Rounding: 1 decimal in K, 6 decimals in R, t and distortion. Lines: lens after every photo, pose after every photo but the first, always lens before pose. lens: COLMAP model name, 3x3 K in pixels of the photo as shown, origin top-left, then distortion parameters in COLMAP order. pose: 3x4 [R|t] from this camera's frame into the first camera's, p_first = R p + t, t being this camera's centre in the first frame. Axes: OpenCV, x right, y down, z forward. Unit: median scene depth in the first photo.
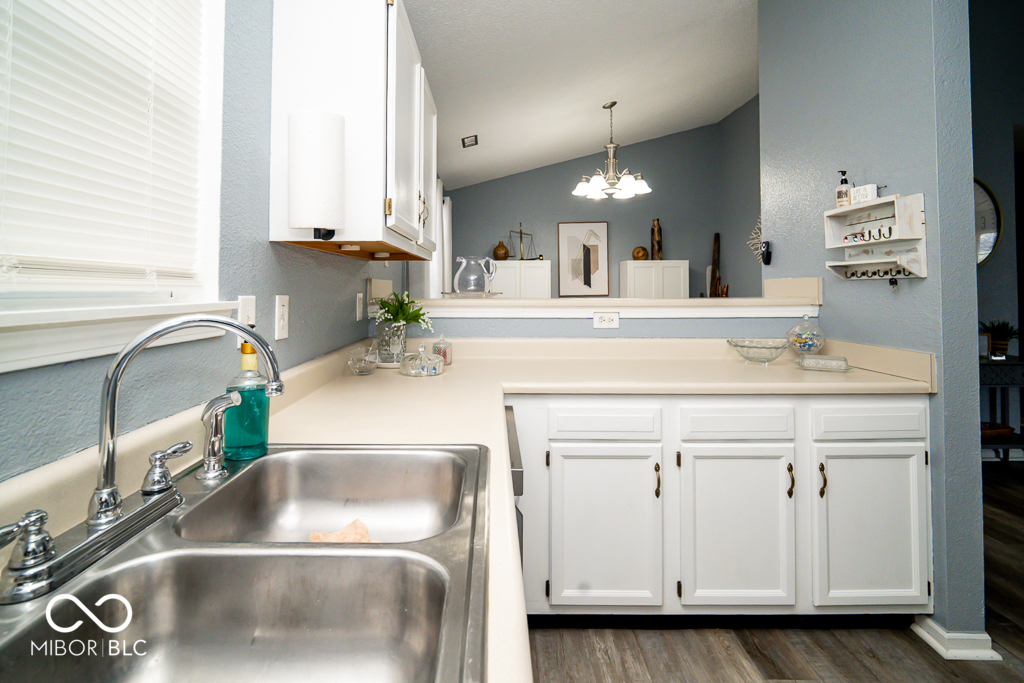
lens RADIAL K [[487.3, 0, 499.0], [0, 487.3, 343.0], [0, 0, 1]] dist [-0.000878, -0.000525]
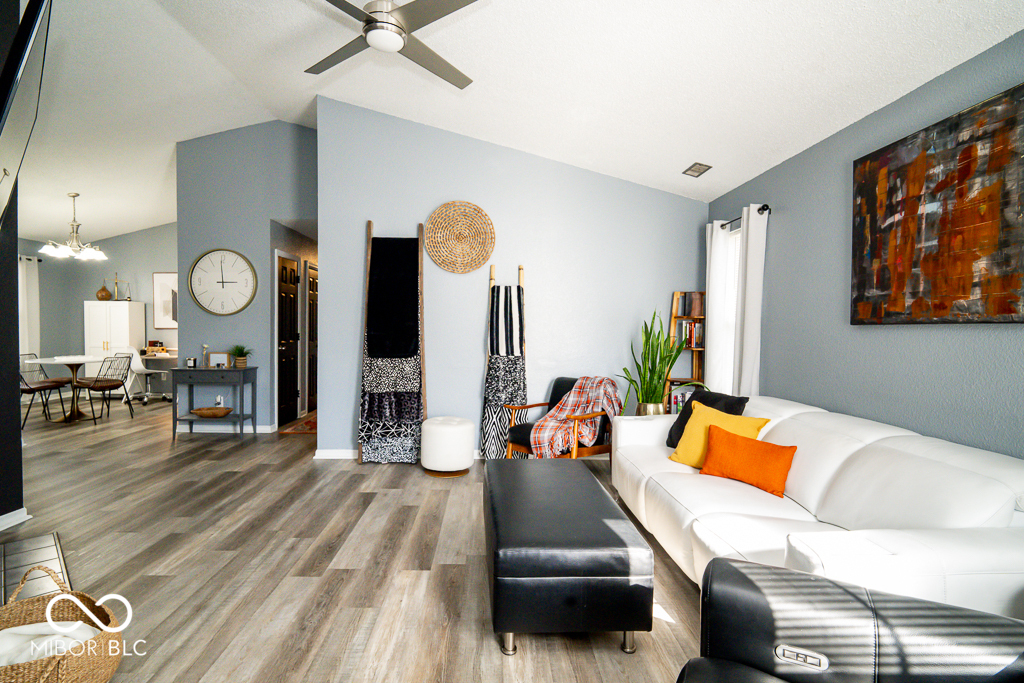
lens RADIAL K [[487.3, 0, 499.0], [0, 487.3, 343.0], [0, 0, 1]] dist [-0.000878, -0.000525]
pose [[0.999579, 0.017864, 0.022844, 1.020604], [-0.015927, 0.996476, -0.082348, 0.033850], [-0.024234, 0.081950, 0.996342, -0.307071]]
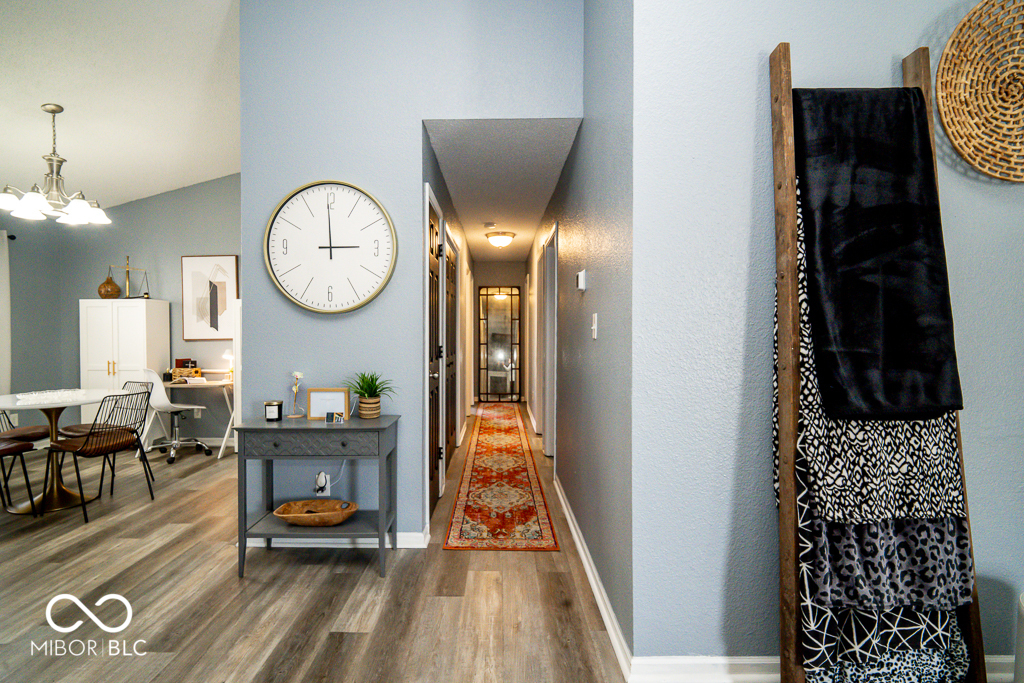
lens RADIAL K [[492.3, 0, 490.1], [0, 492.3, 336.7], [0, 0, 1]] dist [0.001728, -0.000534]
pose [[0.999874, 0.003996, -0.015332, 0.684627], [-0.005589, 0.994420, -0.105342, -0.014461], [0.014826, 0.105414, 0.994318, 0.149644]]
